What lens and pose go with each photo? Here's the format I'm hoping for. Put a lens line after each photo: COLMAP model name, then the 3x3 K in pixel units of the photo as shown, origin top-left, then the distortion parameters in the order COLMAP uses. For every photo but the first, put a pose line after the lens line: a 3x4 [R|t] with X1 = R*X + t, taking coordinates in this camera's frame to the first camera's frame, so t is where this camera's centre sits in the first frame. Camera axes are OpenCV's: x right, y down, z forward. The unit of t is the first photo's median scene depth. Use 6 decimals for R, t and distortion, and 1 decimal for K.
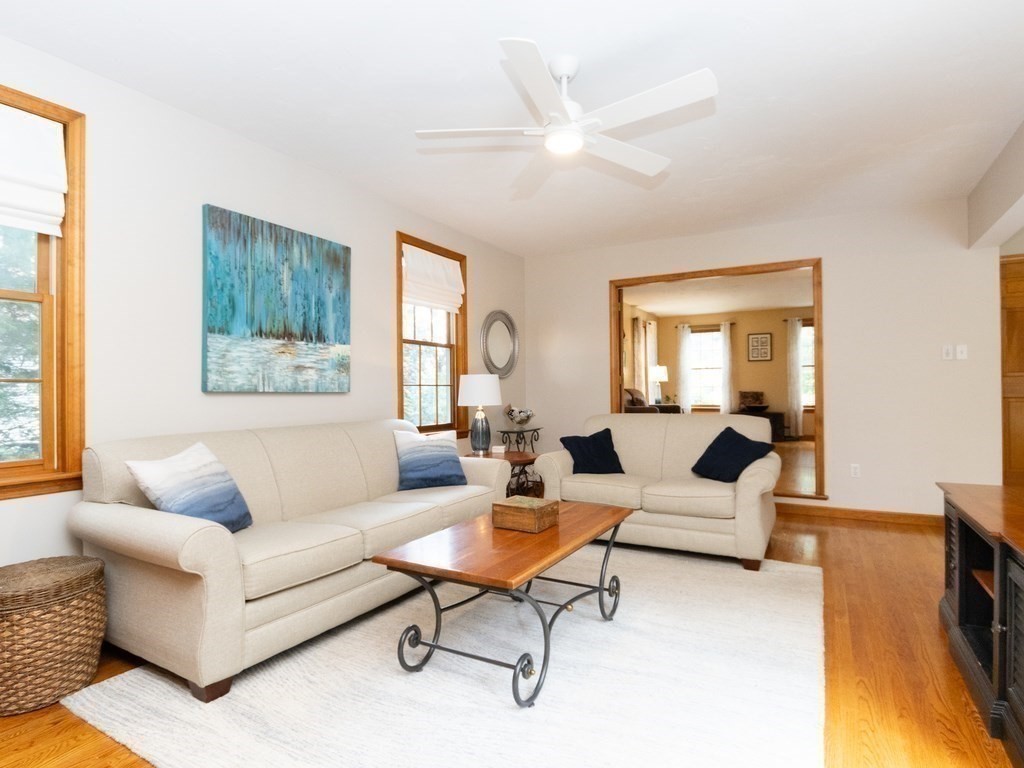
lens RADIAL K [[553.6, 0, 507.7], [0, 553.6, 386.1], [0, 0, 1]] dist [0.003563, -0.009055]
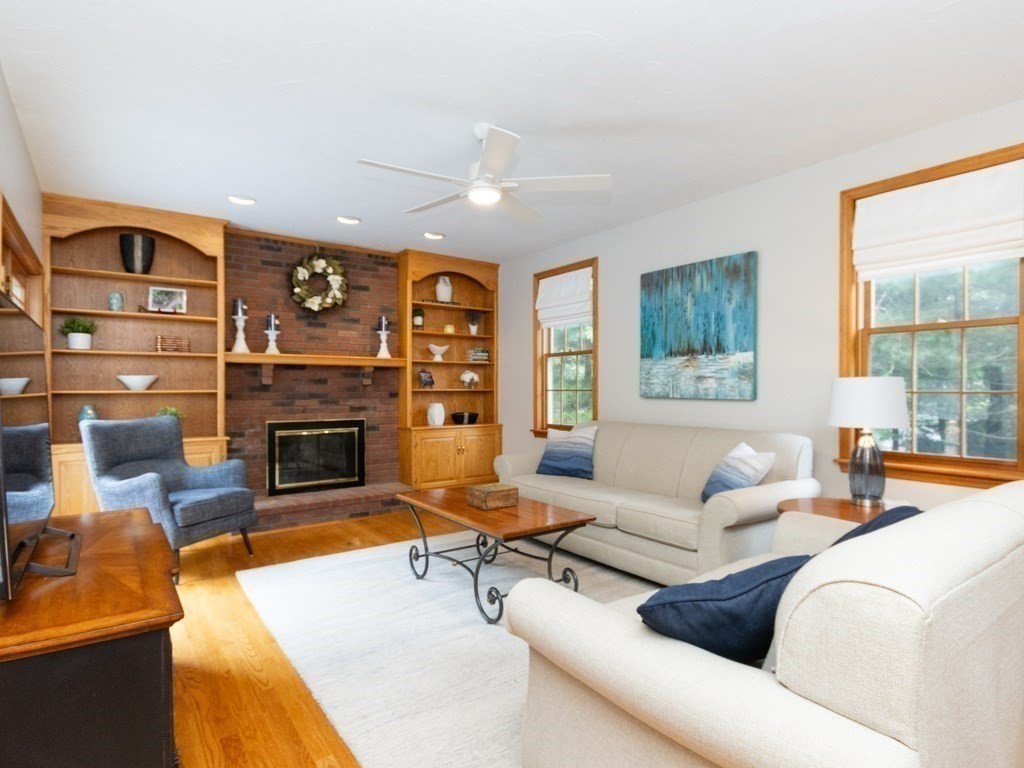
lens RADIAL K [[553.6, 0, 540.5], [0, 553.6, 393.0], [0, 0, 1]] dist [0.003563, -0.009055]
pose [[-0.376224, 0.016394, -0.926384, 0.851112], [0.012407, 0.999843, 0.012656, -0.019811], [0.926446, -0.006732, -0.376368, 1.135396]]
